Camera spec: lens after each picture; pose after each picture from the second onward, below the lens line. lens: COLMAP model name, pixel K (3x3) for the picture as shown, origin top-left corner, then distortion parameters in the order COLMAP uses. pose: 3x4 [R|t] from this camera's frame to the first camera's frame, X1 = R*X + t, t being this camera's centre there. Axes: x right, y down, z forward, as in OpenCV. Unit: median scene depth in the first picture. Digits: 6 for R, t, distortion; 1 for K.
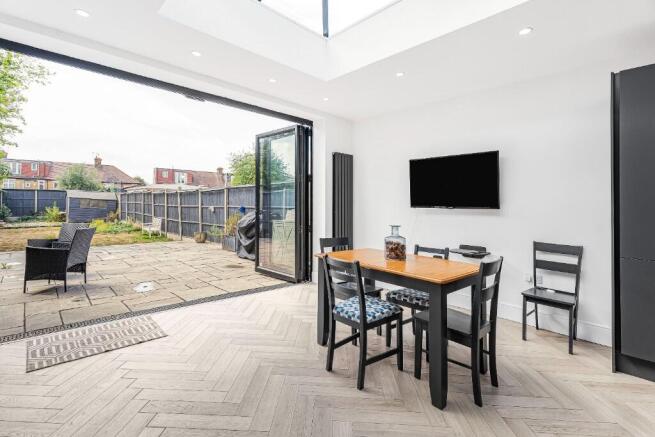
lens RADIAL K [[307.5, 0, 327.0], [0, 307.5, 204.6], [0, 0, 1]] dist [0.002040, 0.000340]
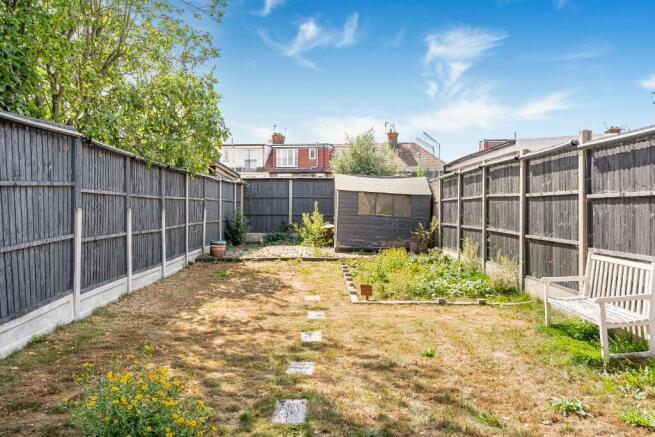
lens RADIAL K [[556.4, 0, 327.5], [0, 556.4, 218.5], [0, 0, 1]] dist [0.007127, 0.002656]
pose [[0.726603, 0.001393, -0.687056, -0.320619], [0.003073, 0.999981, 0.005277, 0.011239], [0.687051, -0.005946, 0.726585, 0.433402]]
